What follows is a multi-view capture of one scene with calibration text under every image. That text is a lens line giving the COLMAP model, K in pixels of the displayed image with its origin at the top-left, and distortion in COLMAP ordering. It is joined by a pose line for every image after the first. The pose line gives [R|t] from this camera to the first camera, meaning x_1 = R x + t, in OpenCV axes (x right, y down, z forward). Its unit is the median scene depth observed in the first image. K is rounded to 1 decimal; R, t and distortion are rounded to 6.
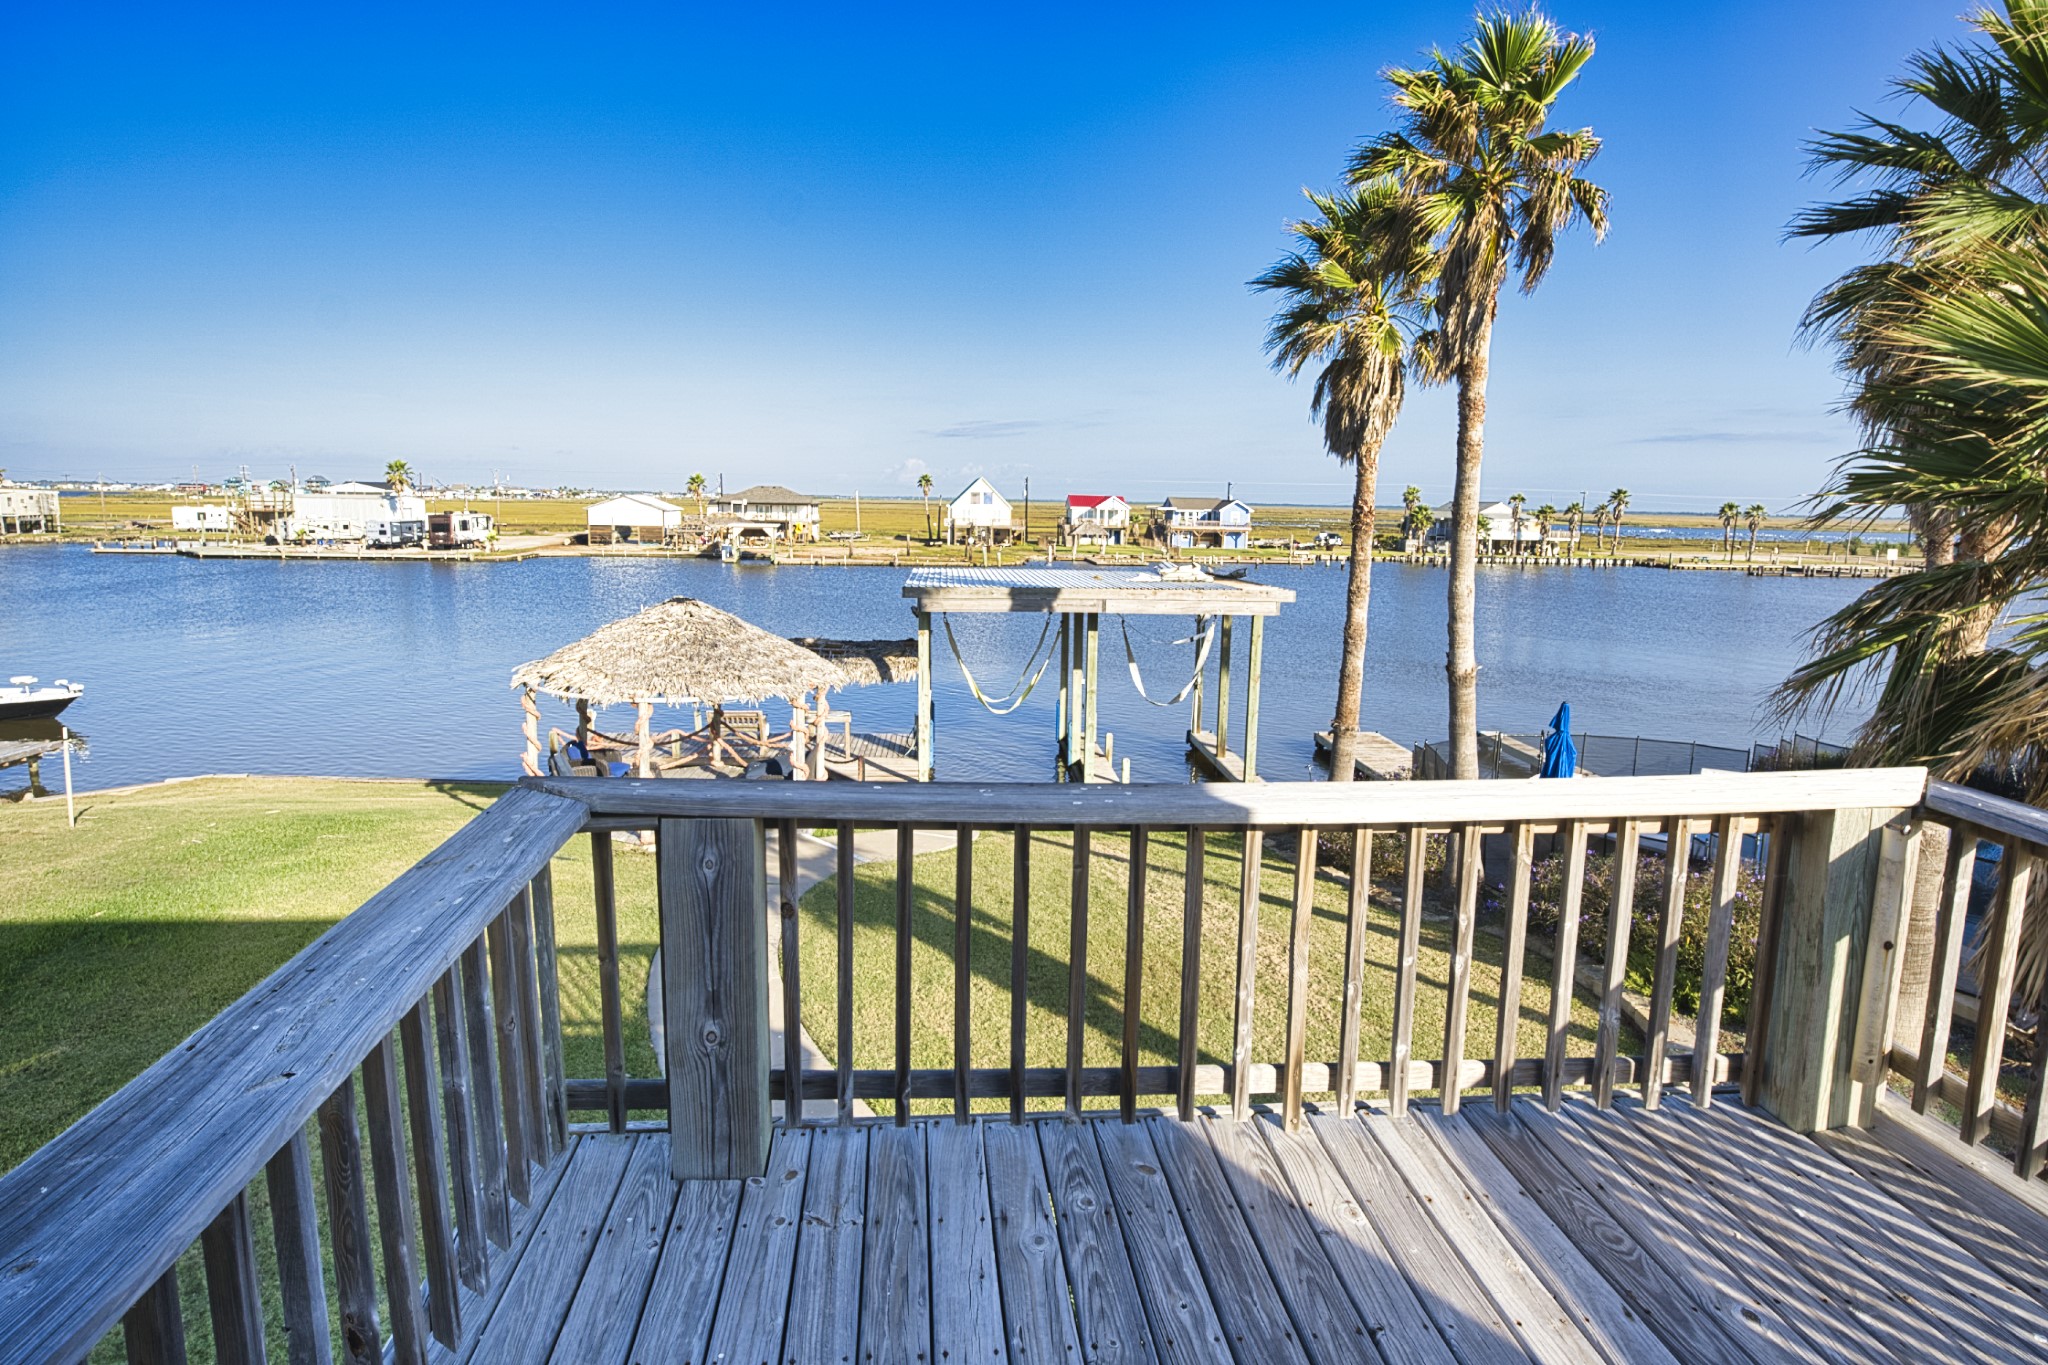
lens RADIAL K [[1164.5, 0, 1021.3], [0, 1164.5, 680.3], [0, 0, 1]] dist [-0.034937, 0.028105]
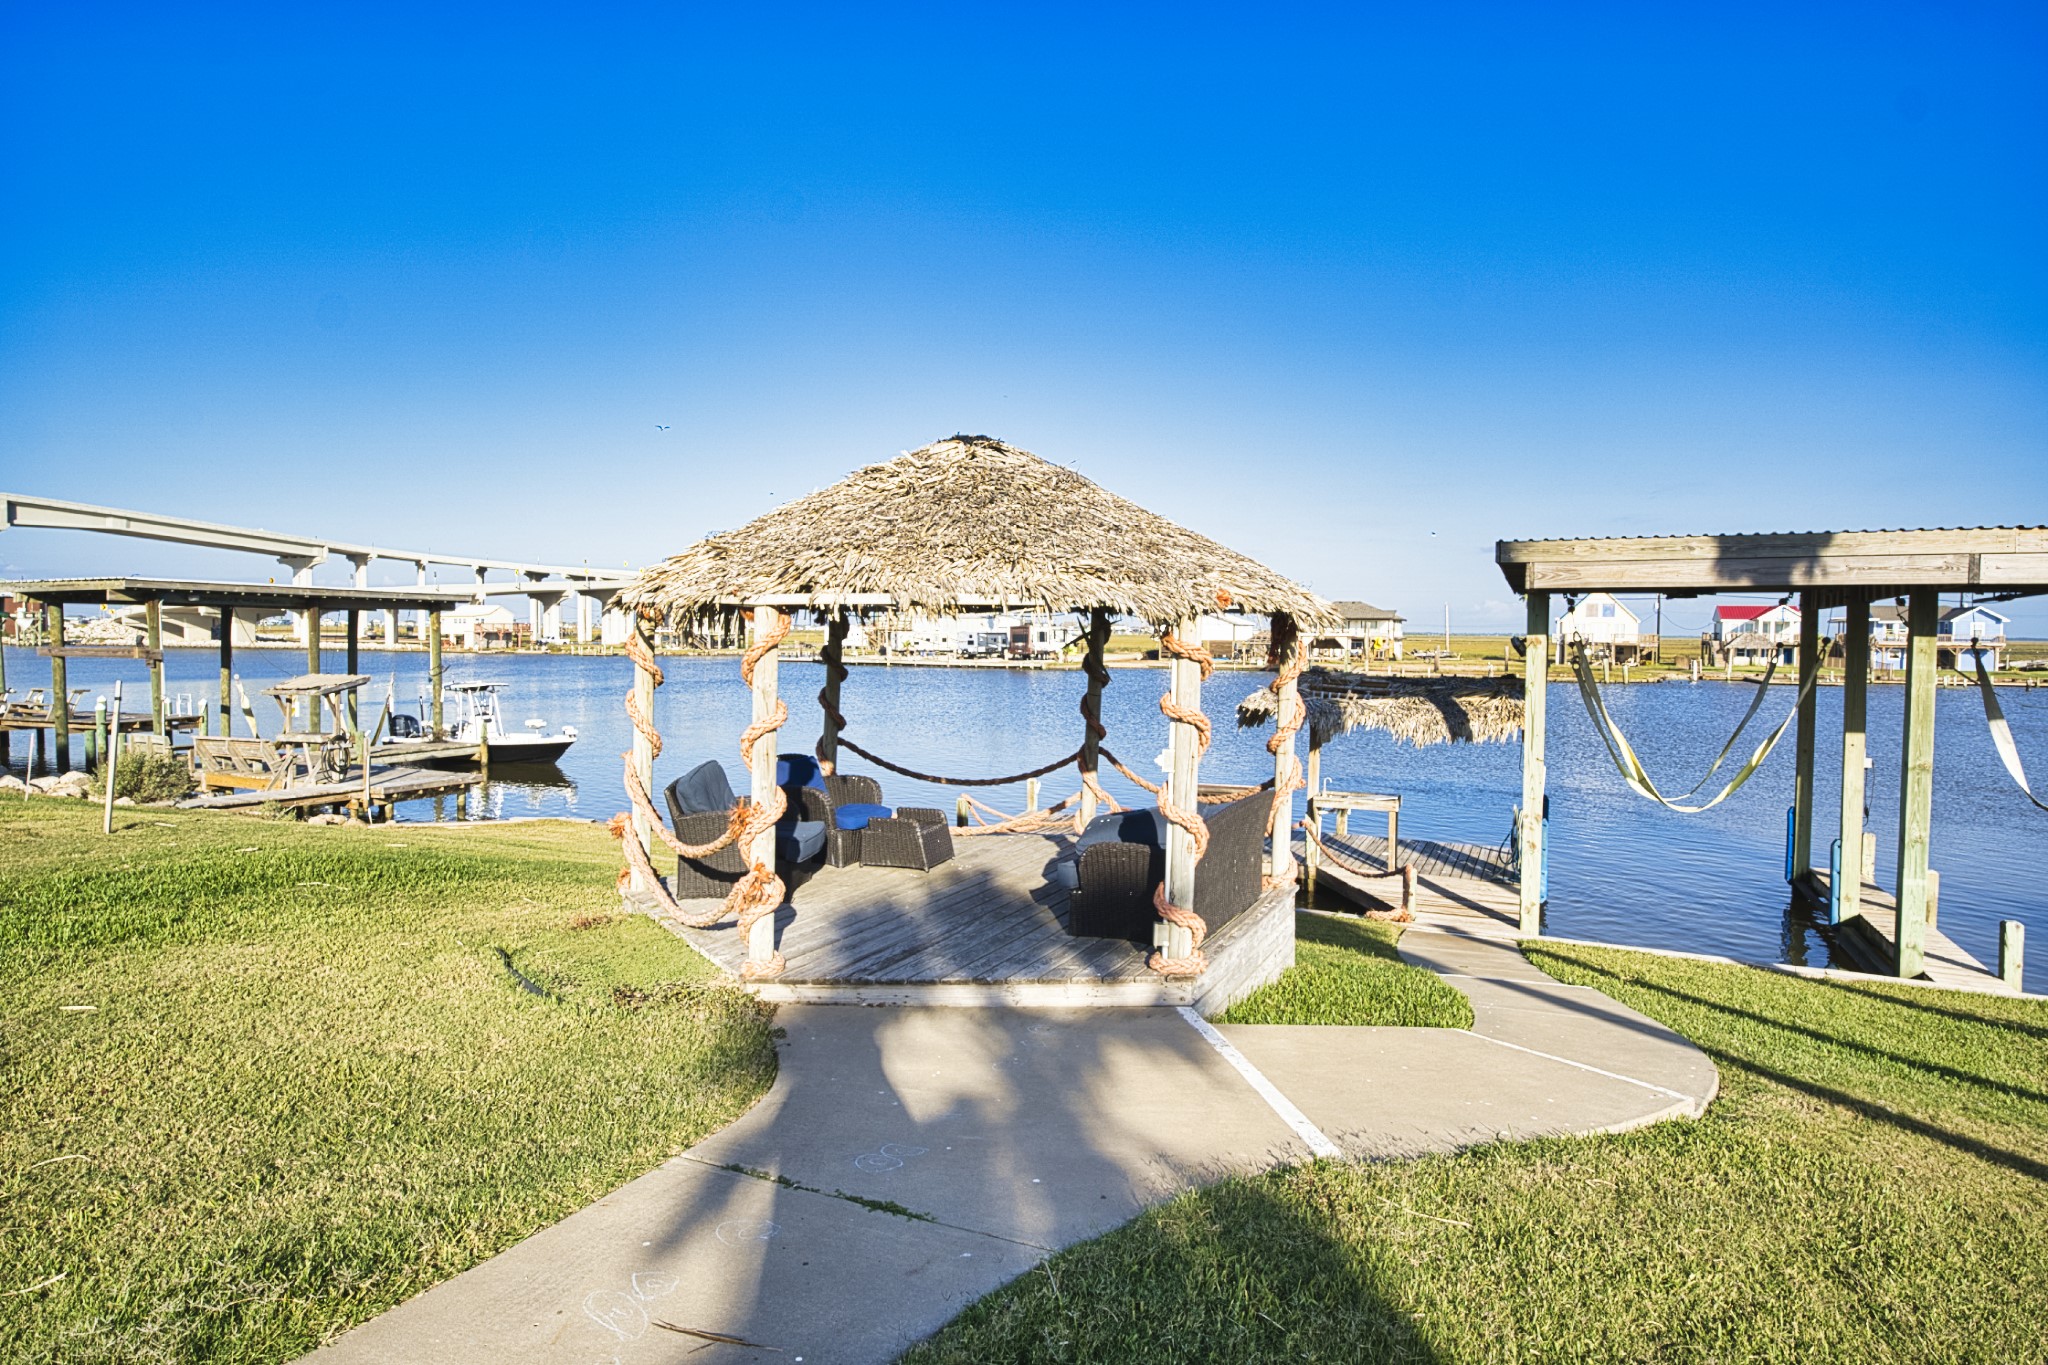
lens RADIAL K [[1164.5, 0, 1026.8], [0, 1164.5, 680.2], [0, 0, 1]] dist [-0.034937, 0.028105]
pose [[0.882980, 0.011539, -0.469269, -0.007490], [-0.067034, 0.992551, -0.101726, 0.008647], [0.464600, 0.121279, 0.877176, 0.078774]]
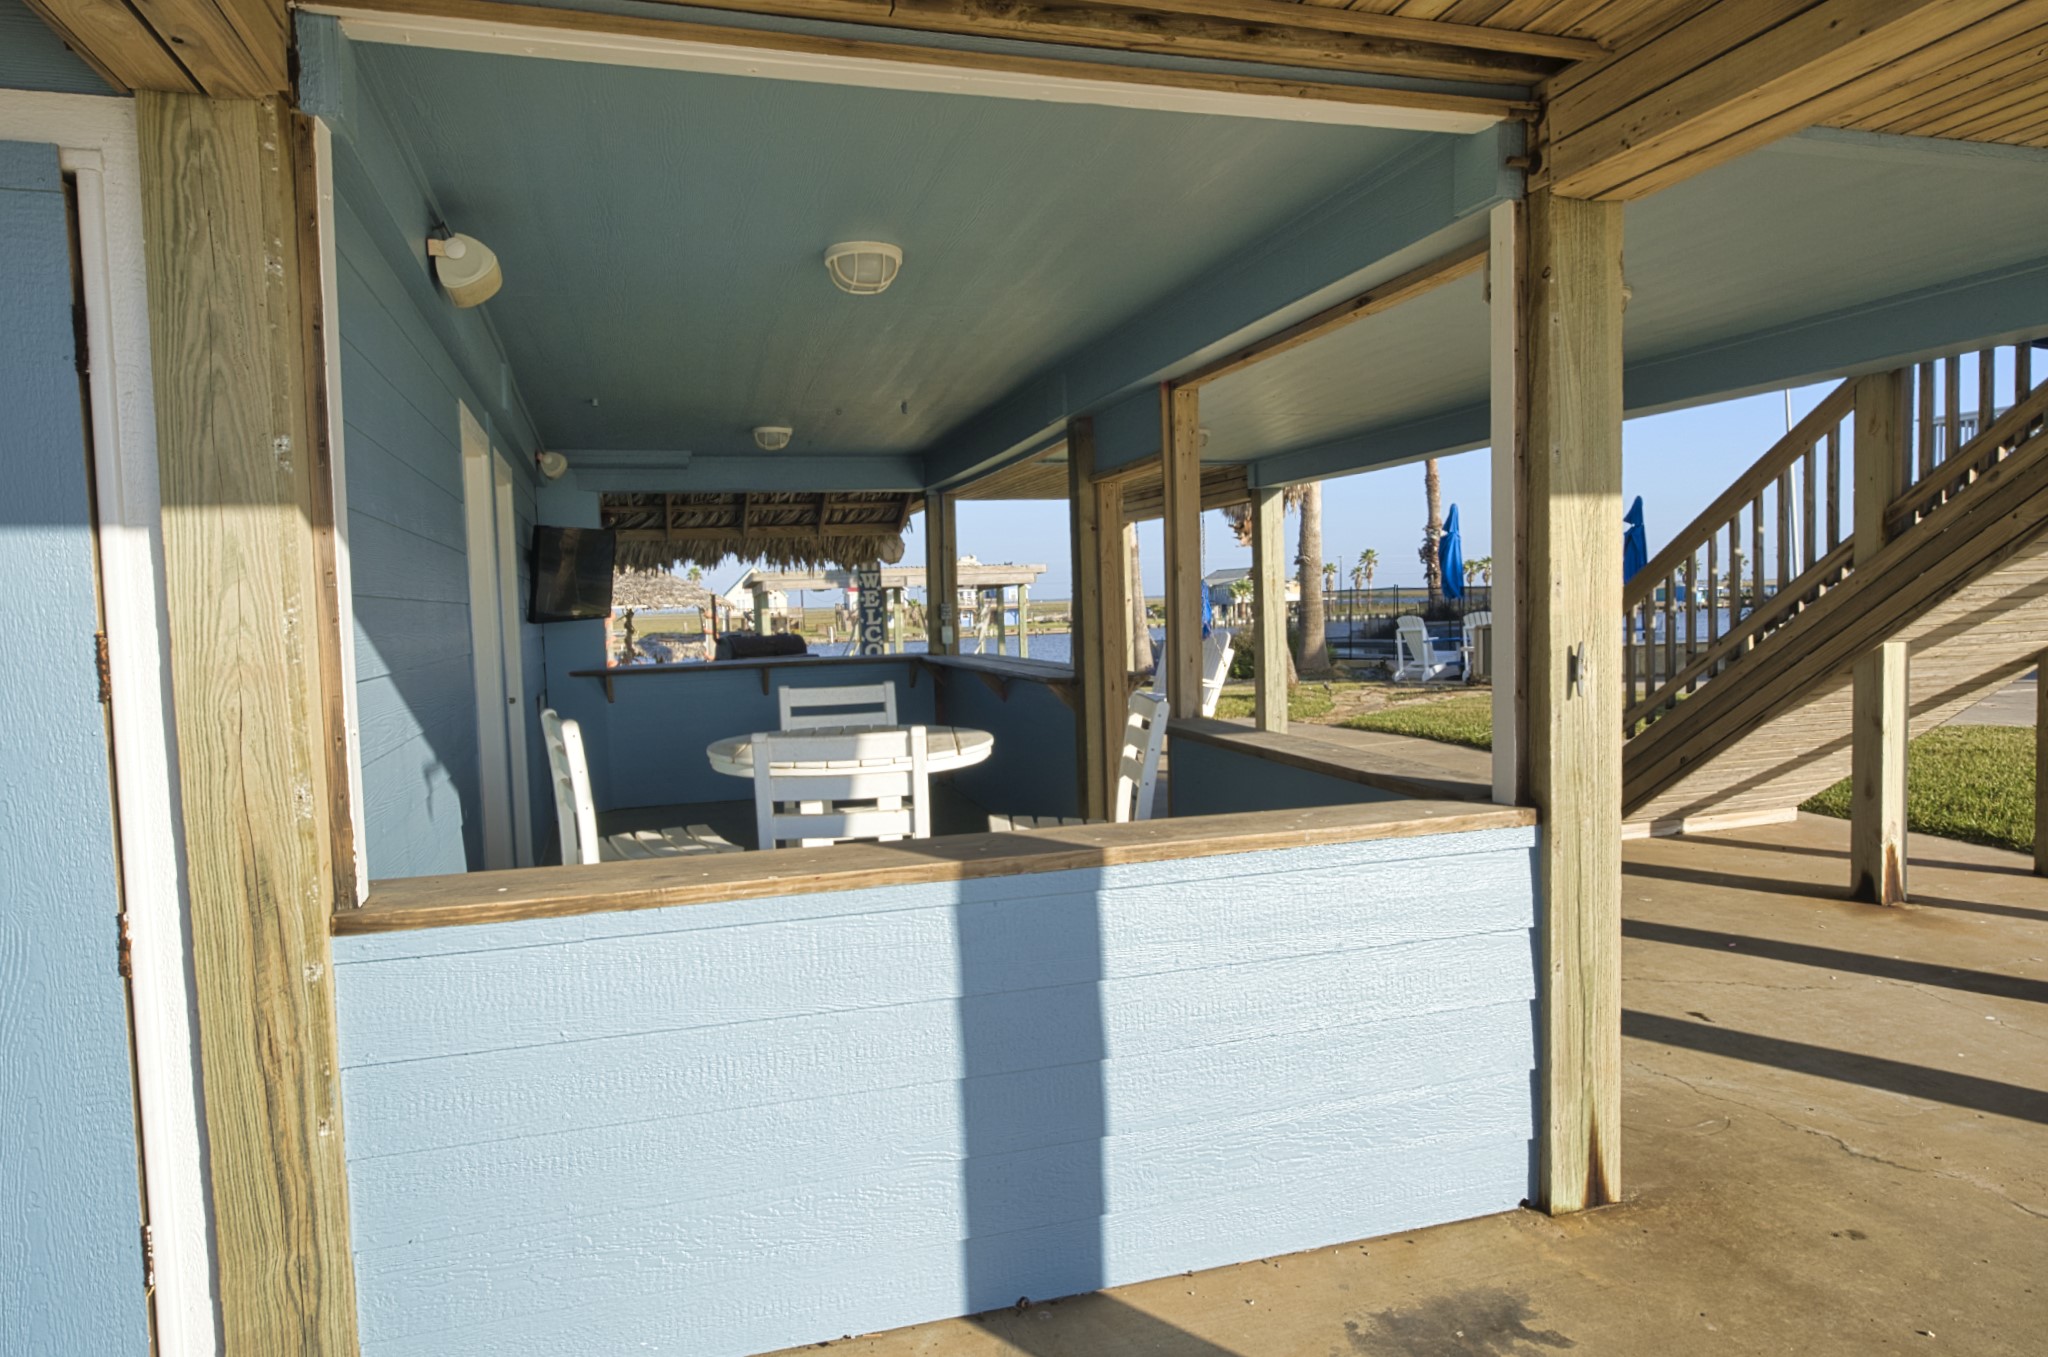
lens RADIAL K [[1268.6, 0, 1024.7], [0, 1268.6, 684.3], [0, 0, 1]] dist [-0.027610, -0.000017]
pose [[0.981425, -0.060358, 0.182106, -0.011643], [0.076727, 0.993489, -0.084218, 0.032615], [-0.175837, 0.096626, 0.979666, -0.074743]]
